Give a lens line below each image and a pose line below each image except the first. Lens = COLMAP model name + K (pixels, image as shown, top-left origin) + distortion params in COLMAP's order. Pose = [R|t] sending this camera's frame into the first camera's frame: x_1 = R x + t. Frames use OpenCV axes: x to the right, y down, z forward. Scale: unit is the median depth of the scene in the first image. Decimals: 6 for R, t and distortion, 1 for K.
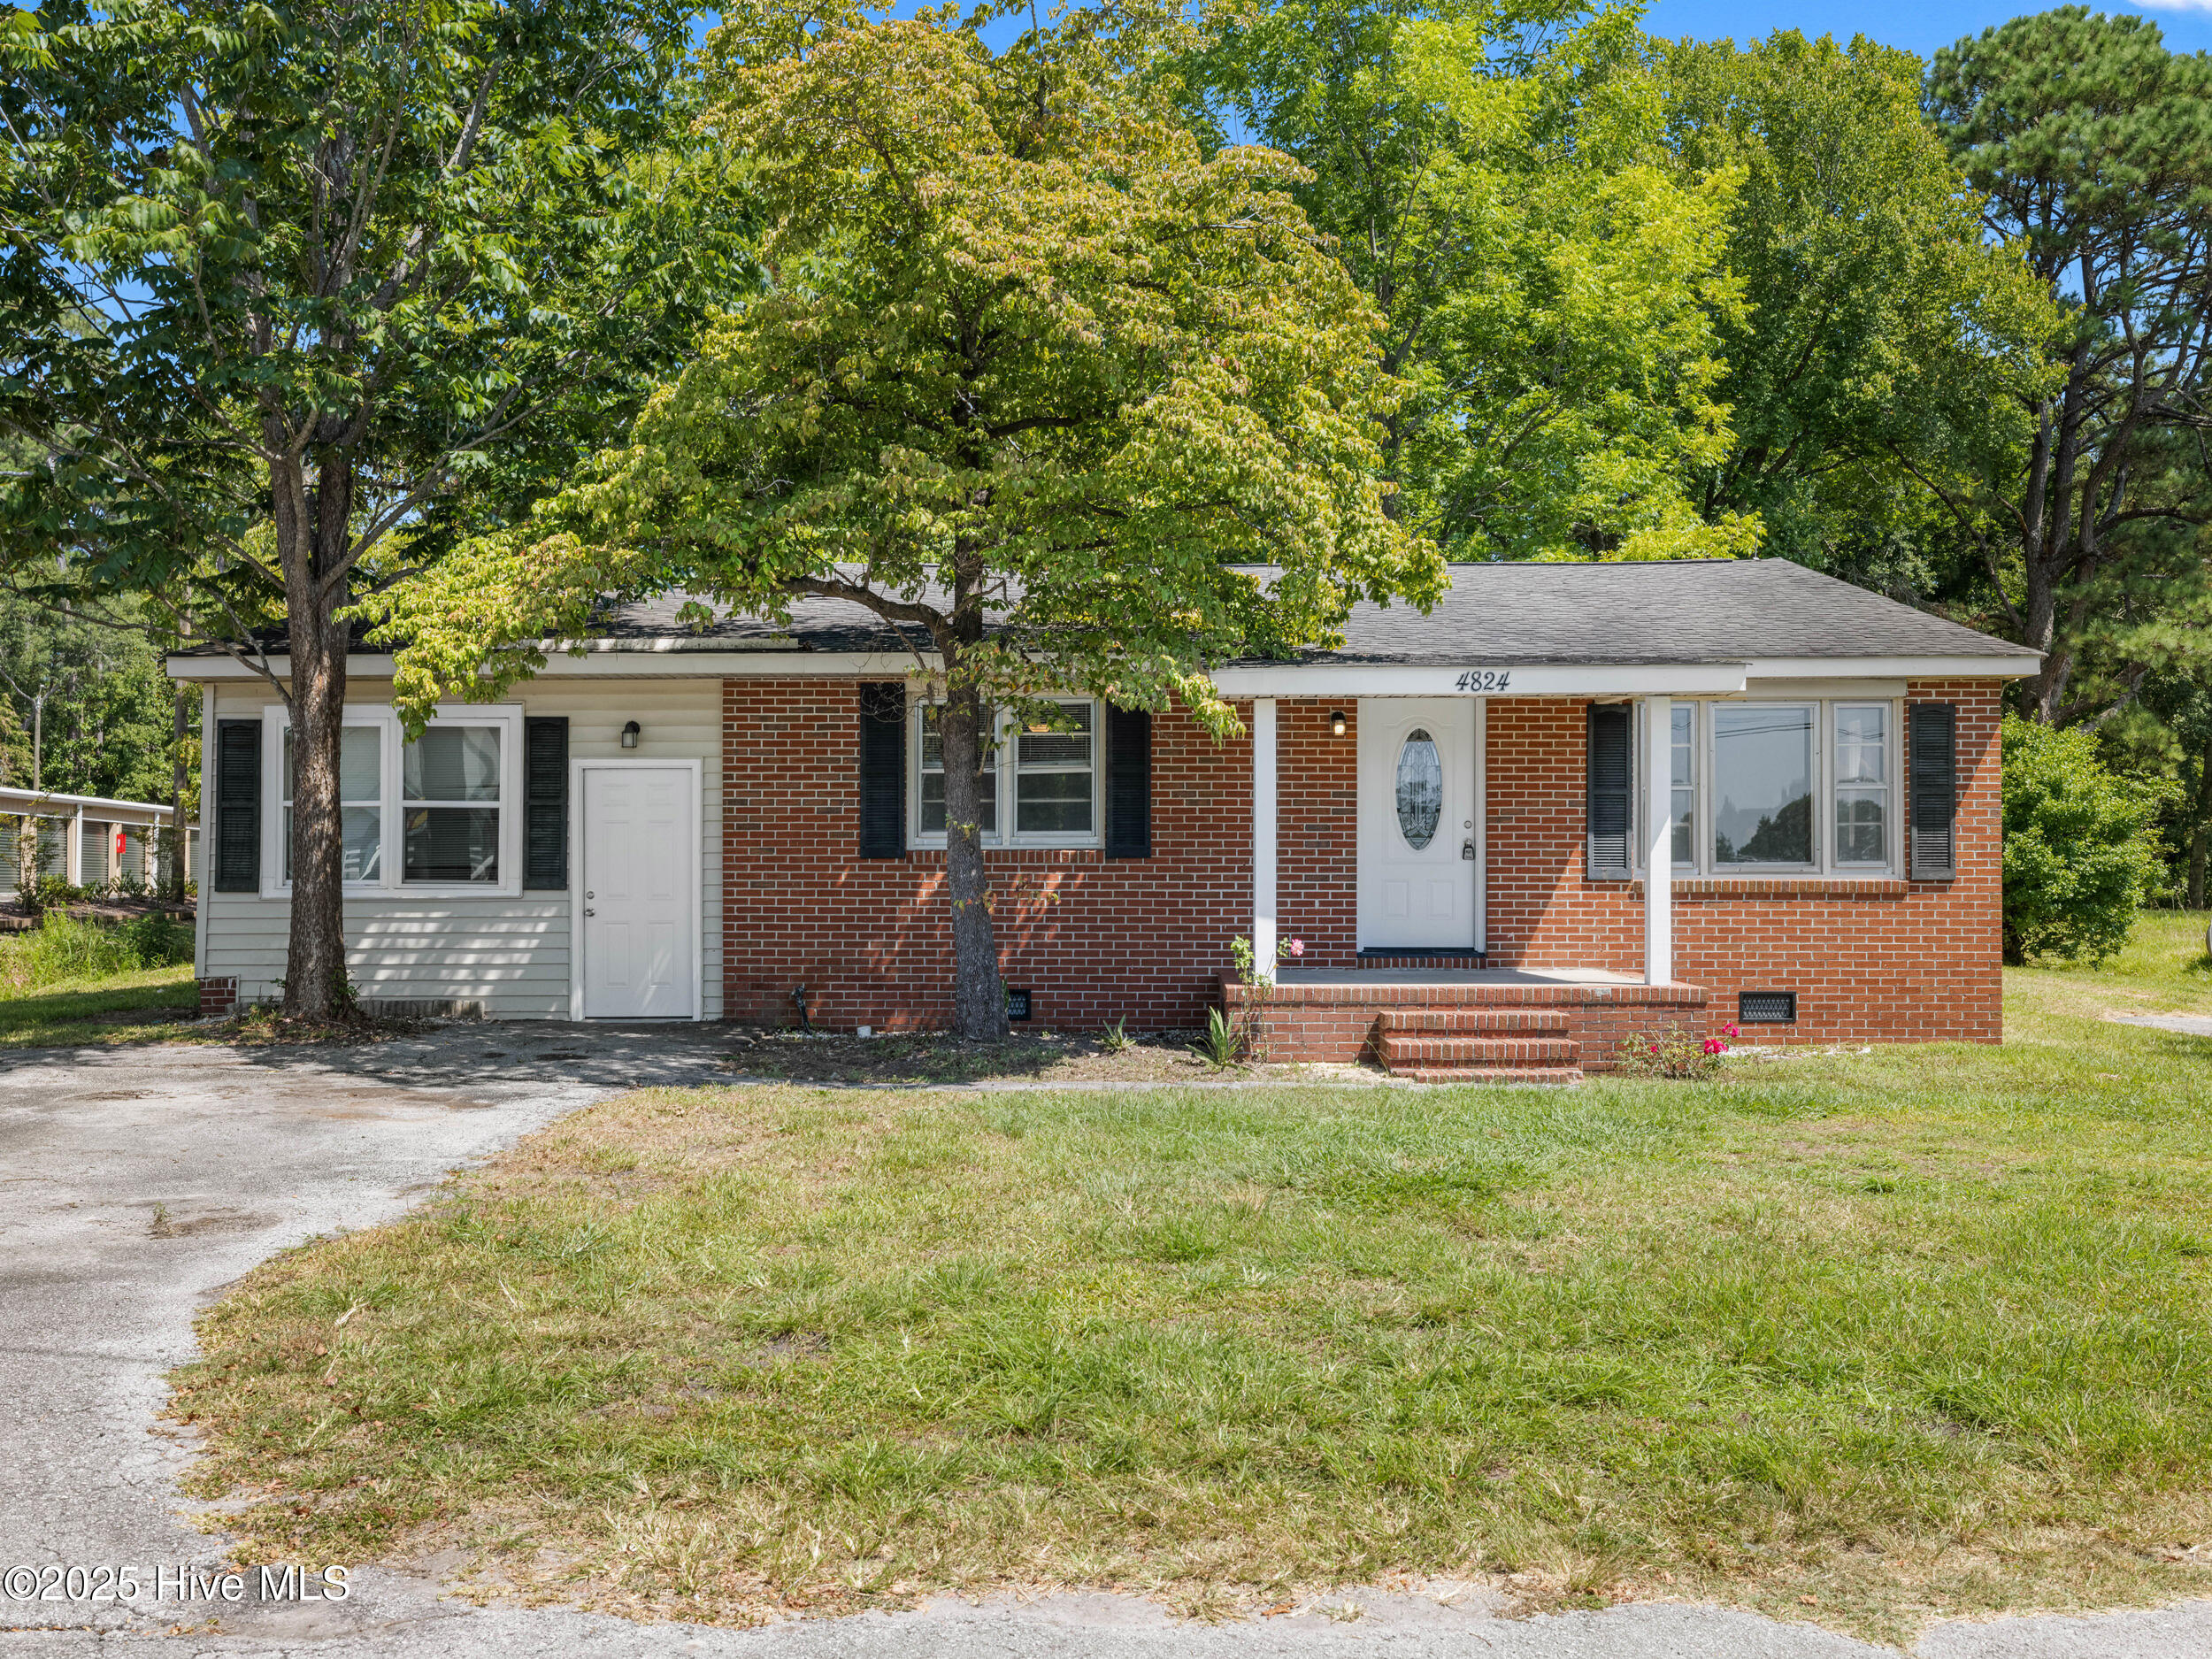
lens RADIAL K [[1866.9, 0, 1153.1], [0, 1866.9, 852.5], [0, 0, 1]] dist [0.008479, 0.000487]
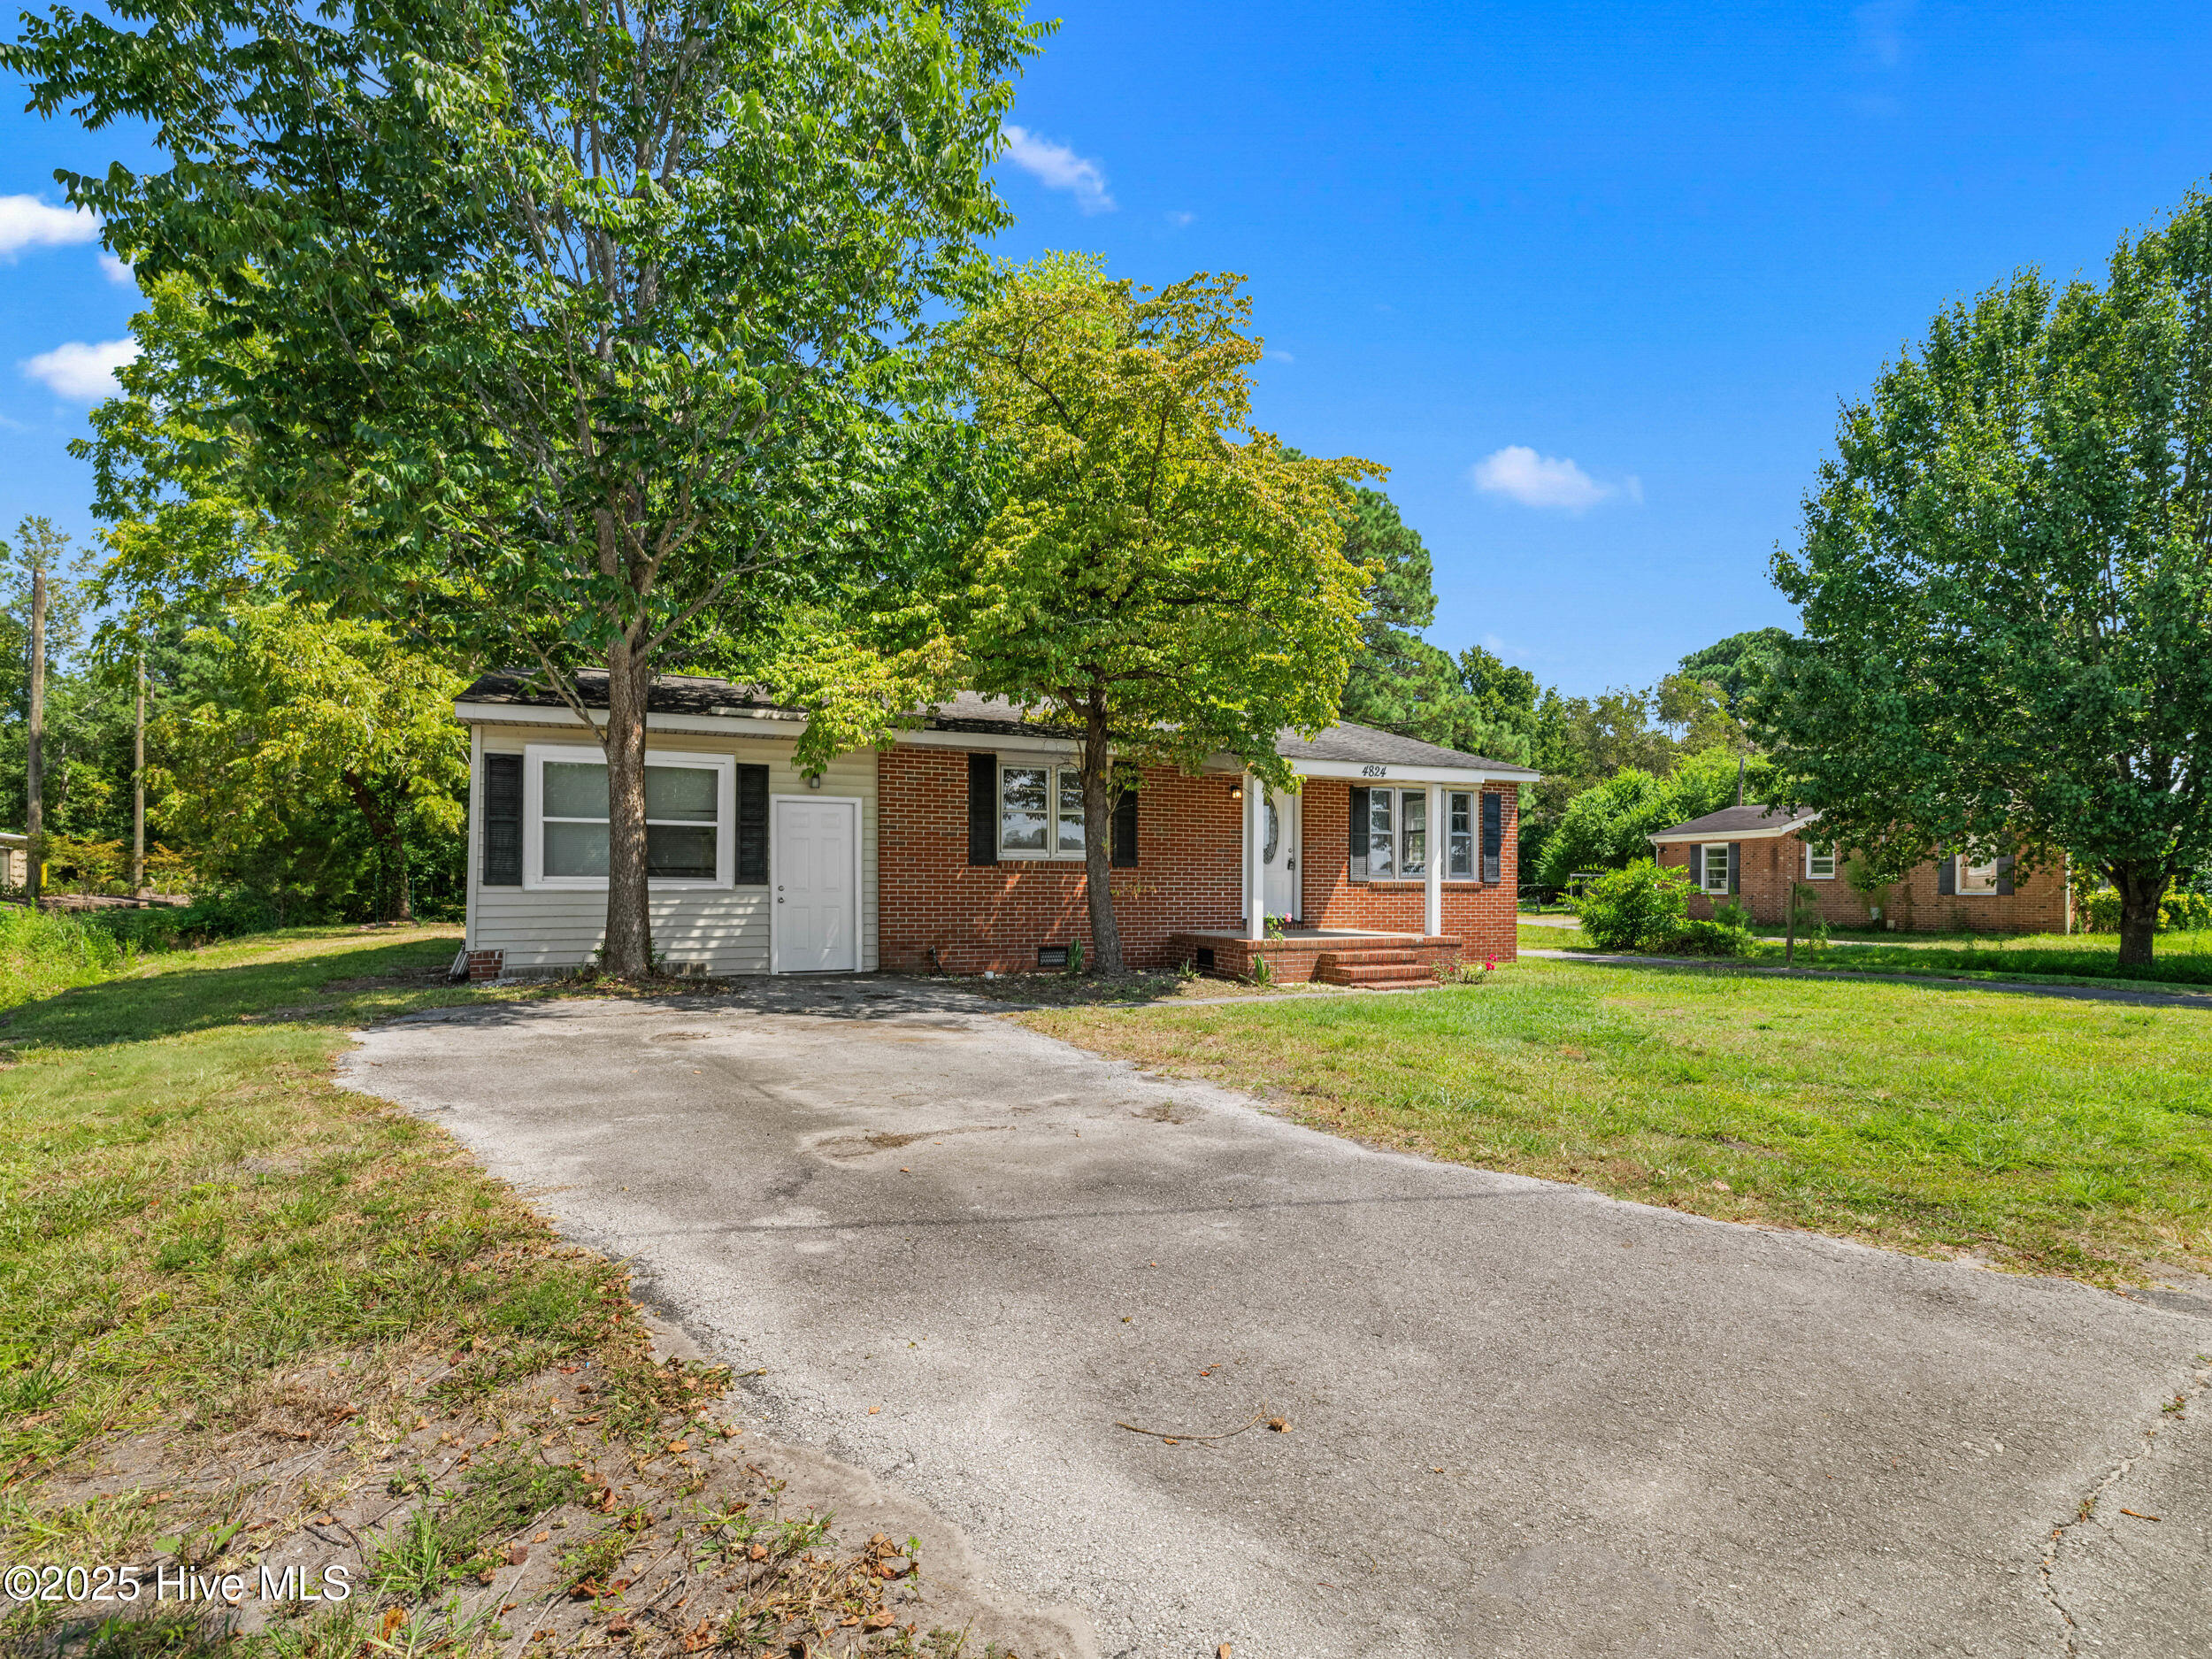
lens RADIAL K [[1052.8, 0, 1145.1], [0, 1052.8, 892.2], [0, 0, 1]] dist [0.000921, 0.000966]
pose [[0.907046, 0.000535, 0.421030, -0.392929], [-0.008683, 0.999810, 0.017436, 0.009134], [-0.420941, -0.019471, 0.906879, 0.134105]]
